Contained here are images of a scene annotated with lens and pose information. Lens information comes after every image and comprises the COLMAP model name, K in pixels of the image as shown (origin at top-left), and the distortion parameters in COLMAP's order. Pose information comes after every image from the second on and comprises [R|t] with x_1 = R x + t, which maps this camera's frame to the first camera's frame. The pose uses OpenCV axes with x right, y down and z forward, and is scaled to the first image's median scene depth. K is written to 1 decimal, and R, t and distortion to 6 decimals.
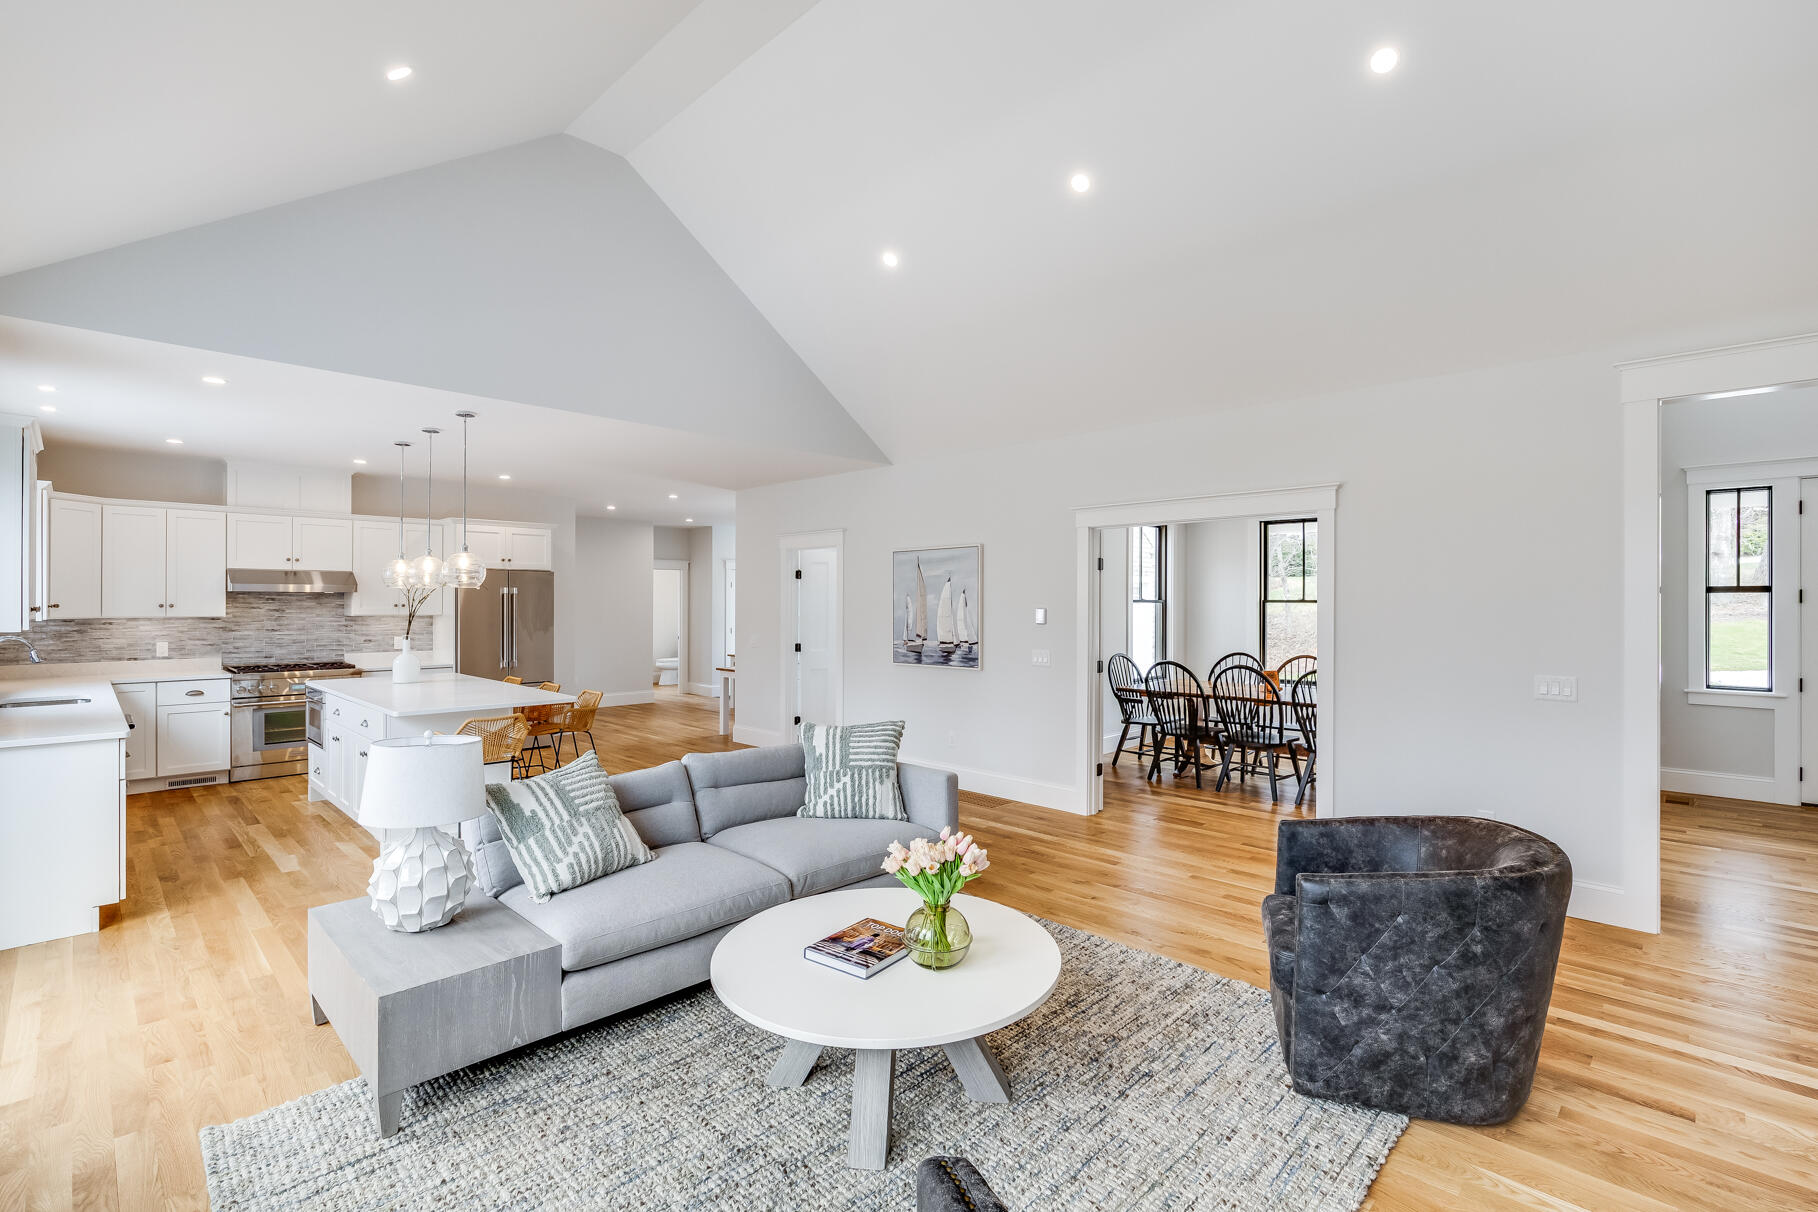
lens RADIAL K [[822.3, 0, 934.4], [0, 822.3, 604.9], [0, 0, 1]] dist [-0.021798, 0.000259]
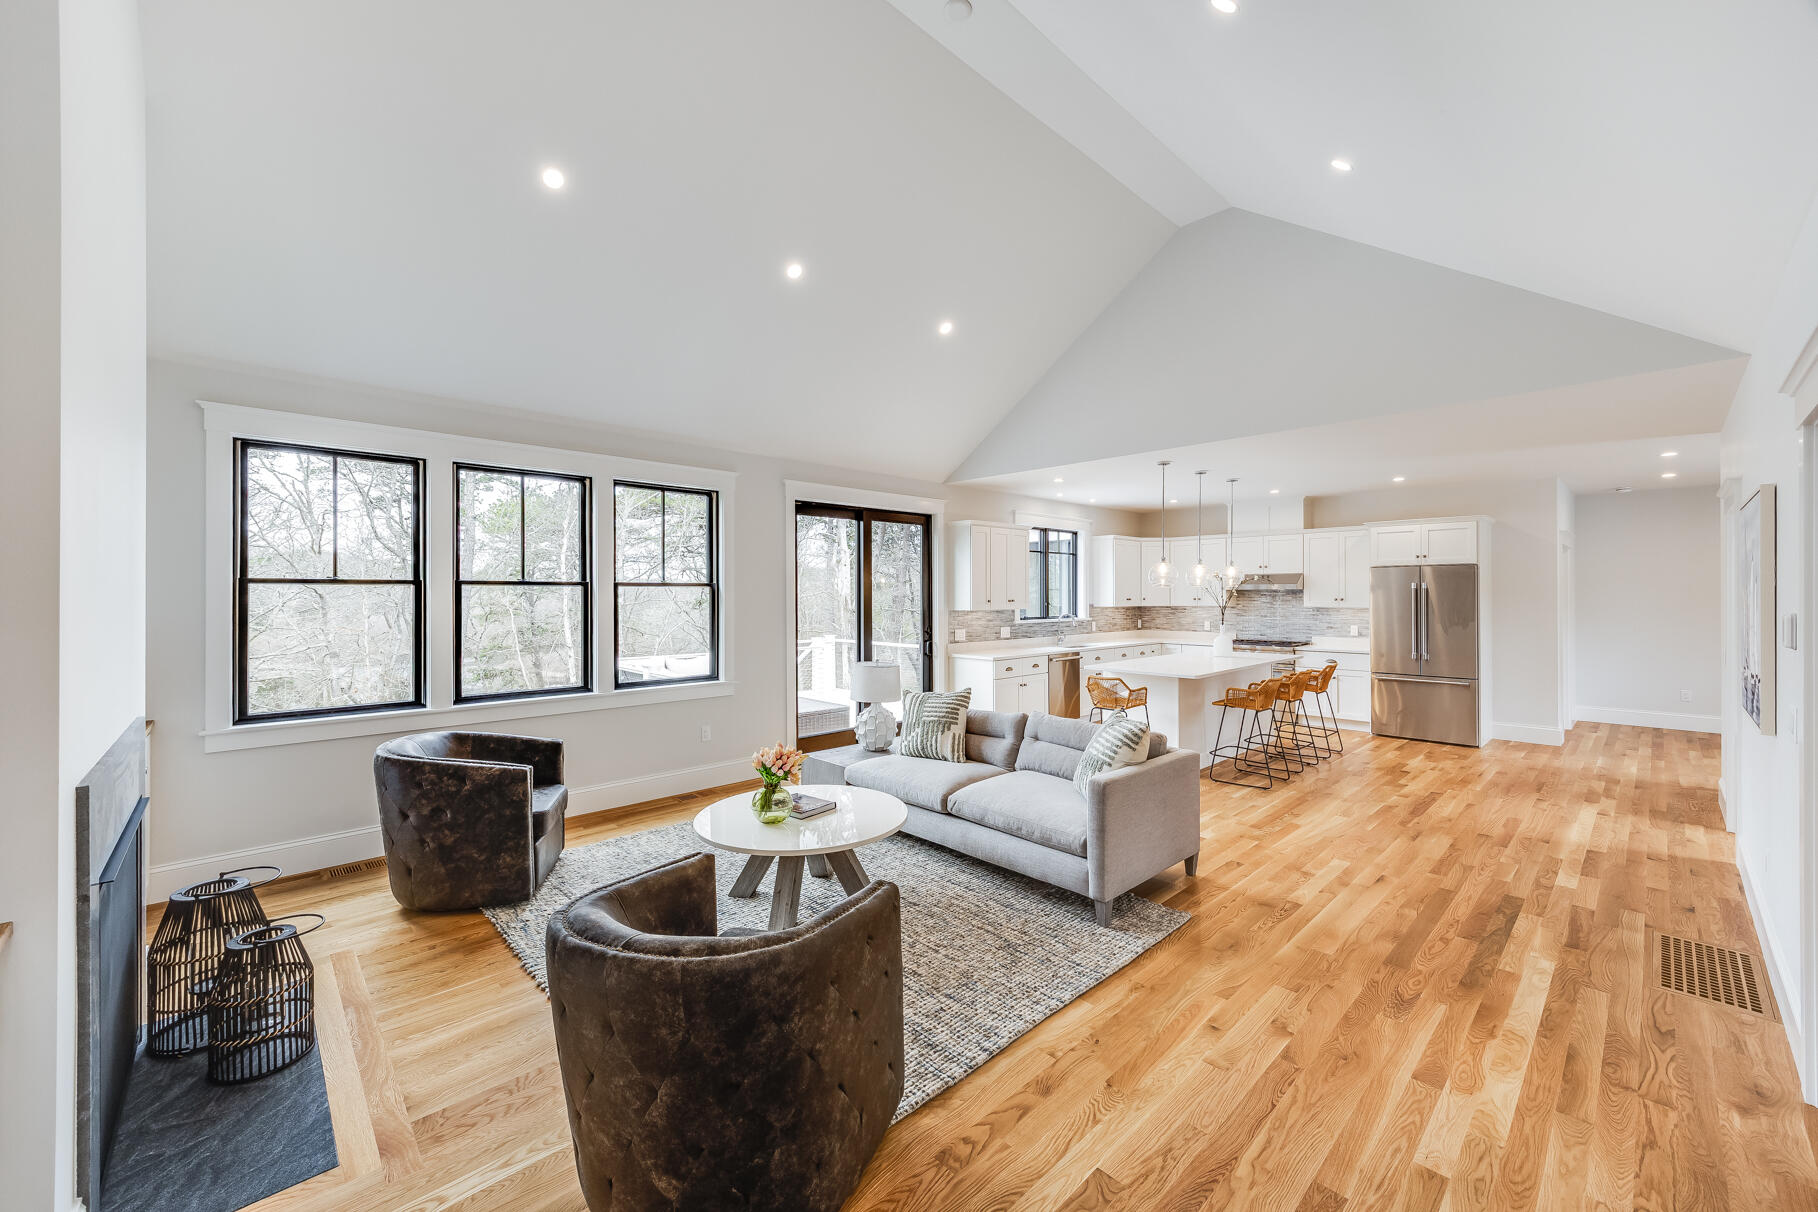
lens RADIAL K [[707.3, 0, 907.9], [0, 707.3, 594.5], [0, 0, 1]] dist [0.002008, 0.000192]
pose [[-0.061036, -0.001339, -0.998135, 0.499218], [-0.000014, 0.999999, -0.001341, -0.006099], [0.998136, -0.000068, -0.061035, 0.479093]]
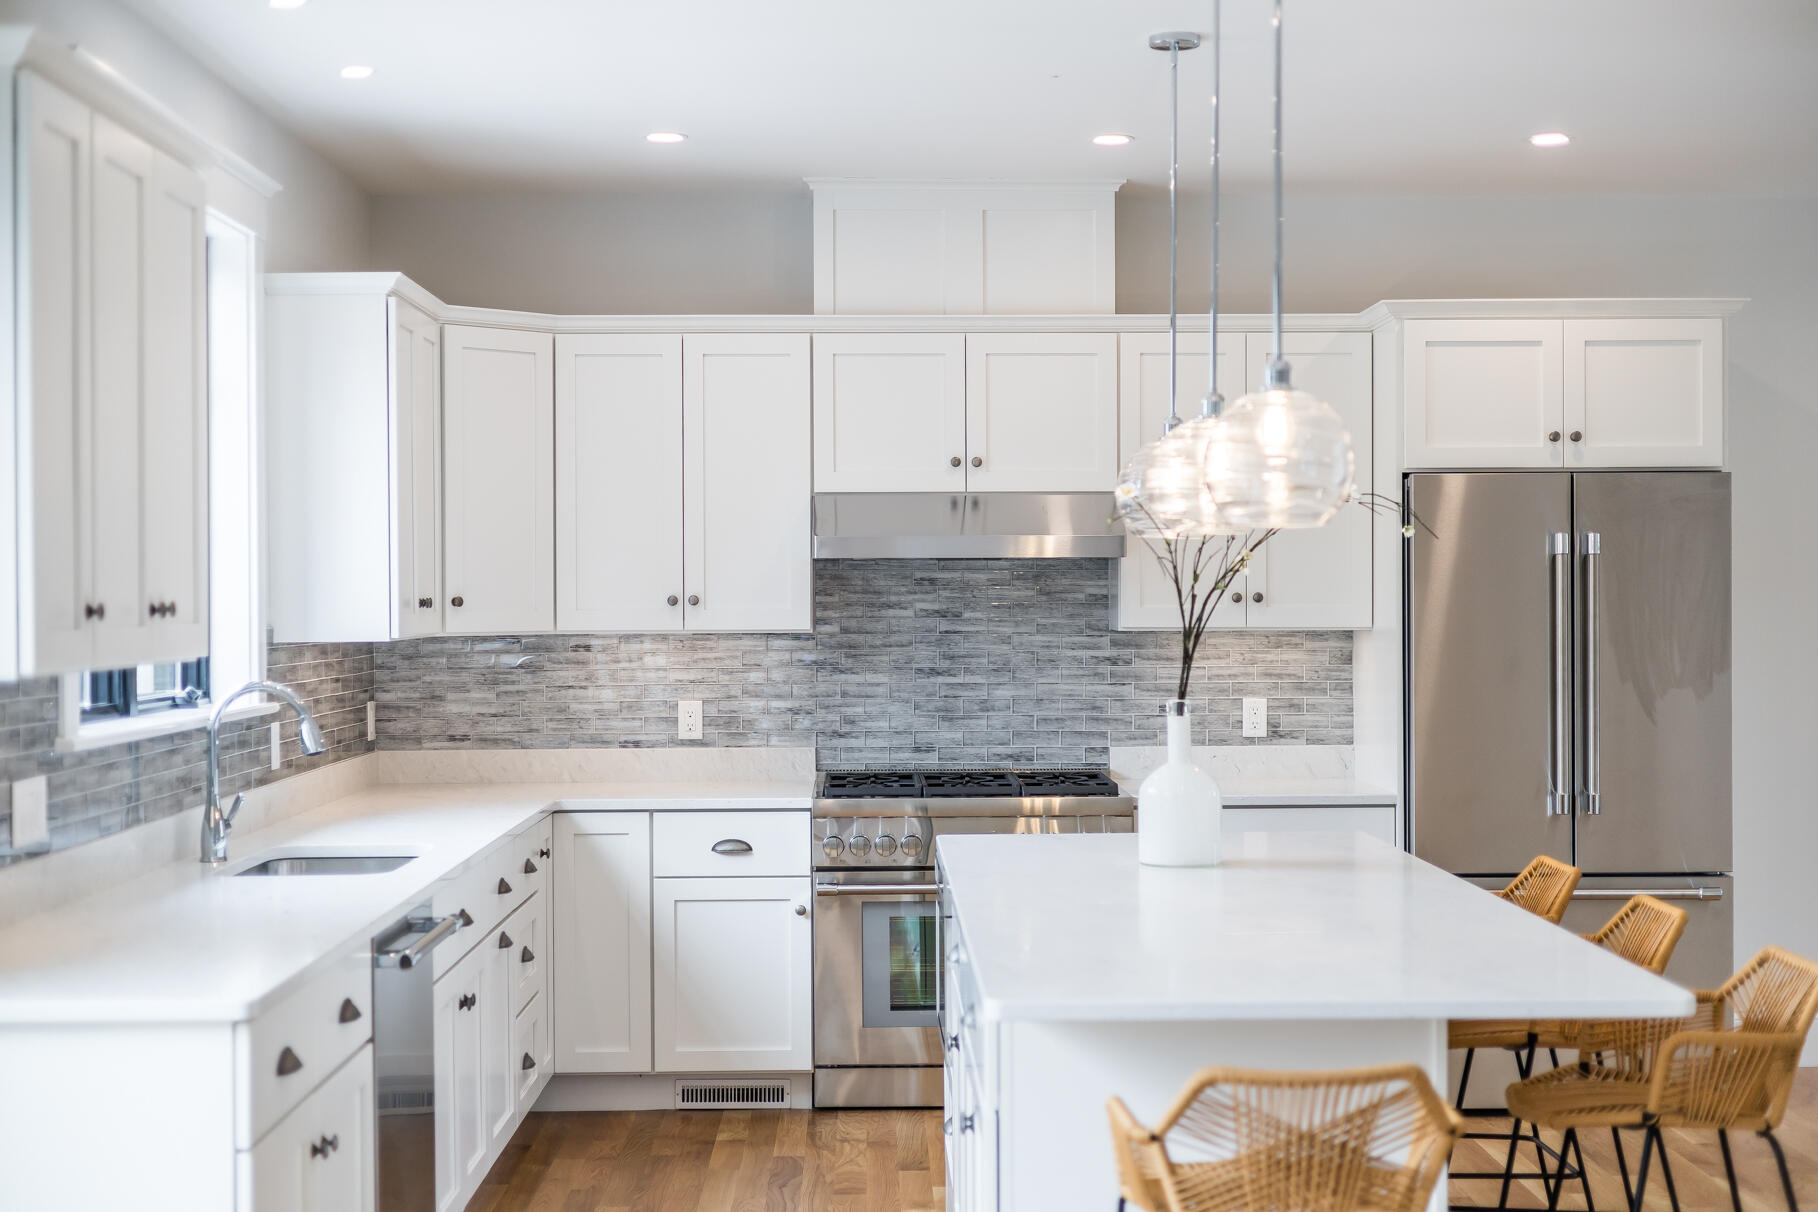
lens RADIAL K [[2519.3, 0, 909.0], [0, 2519.3, 606.0], [0, 0, 1]] dist [0.004423, 0.048819]
pose [[0.694693, -0.001602, -0.719305, -0.062639], [0.004630, 0.999987, 0.002244, 0.001251], [0.719292, -0.004889, 0.694691, 0.271935]]
